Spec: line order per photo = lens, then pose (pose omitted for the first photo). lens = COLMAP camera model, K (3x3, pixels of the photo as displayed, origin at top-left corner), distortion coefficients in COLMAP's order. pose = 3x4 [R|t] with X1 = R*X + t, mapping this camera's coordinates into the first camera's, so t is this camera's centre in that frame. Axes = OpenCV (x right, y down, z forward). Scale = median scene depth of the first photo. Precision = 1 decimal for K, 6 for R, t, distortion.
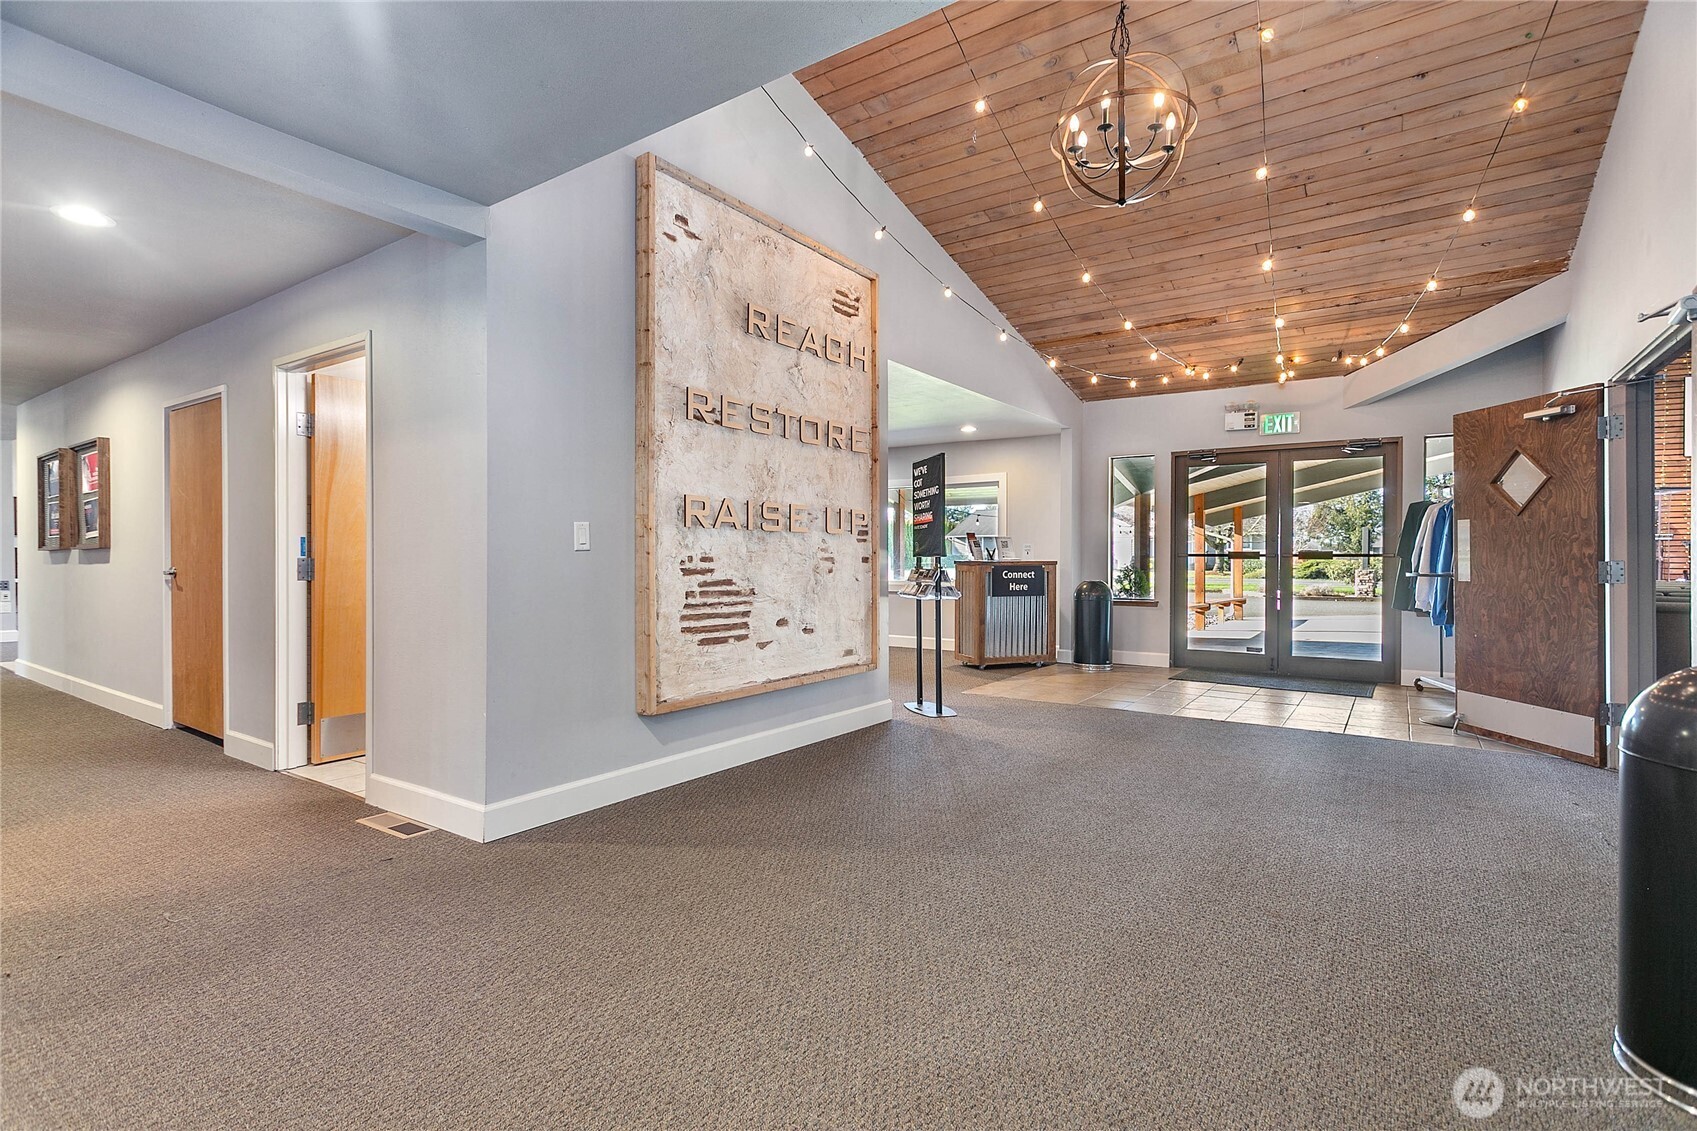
lens RADIAL K [[800.8, 0, 848.5], [0, 800.8, 565.5], [0, 0, 1]] dist [0.007284, 0.001905]
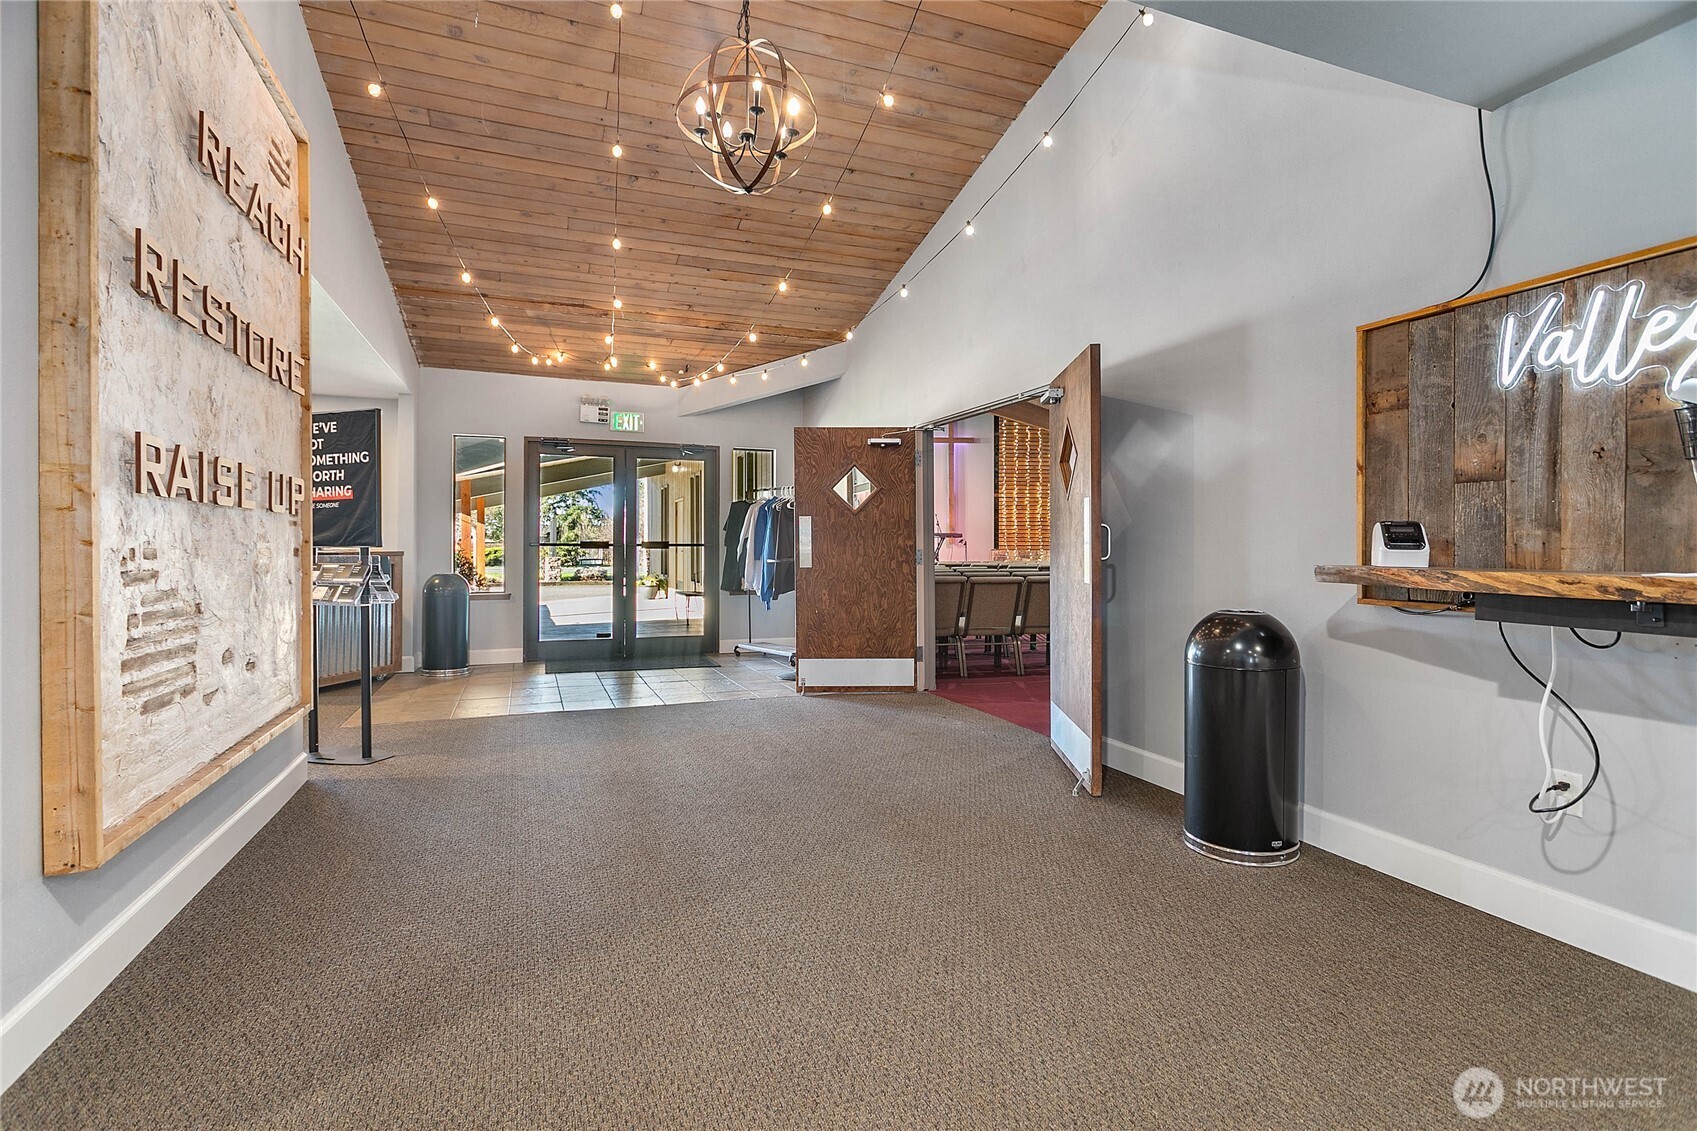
lens RADIAL K [[804.8, 0, 848.4], [0, 804.8, 551.0], [0, 0, 1]] dist [0.003277, 0.000757]
pose [[0.563279, -0.005316, 0.826250, -0.253268], [0.008082, 0.999967, 0.000924, -0.004563], [-0.826228, 0.006157, 0.563303, 0.209754]]
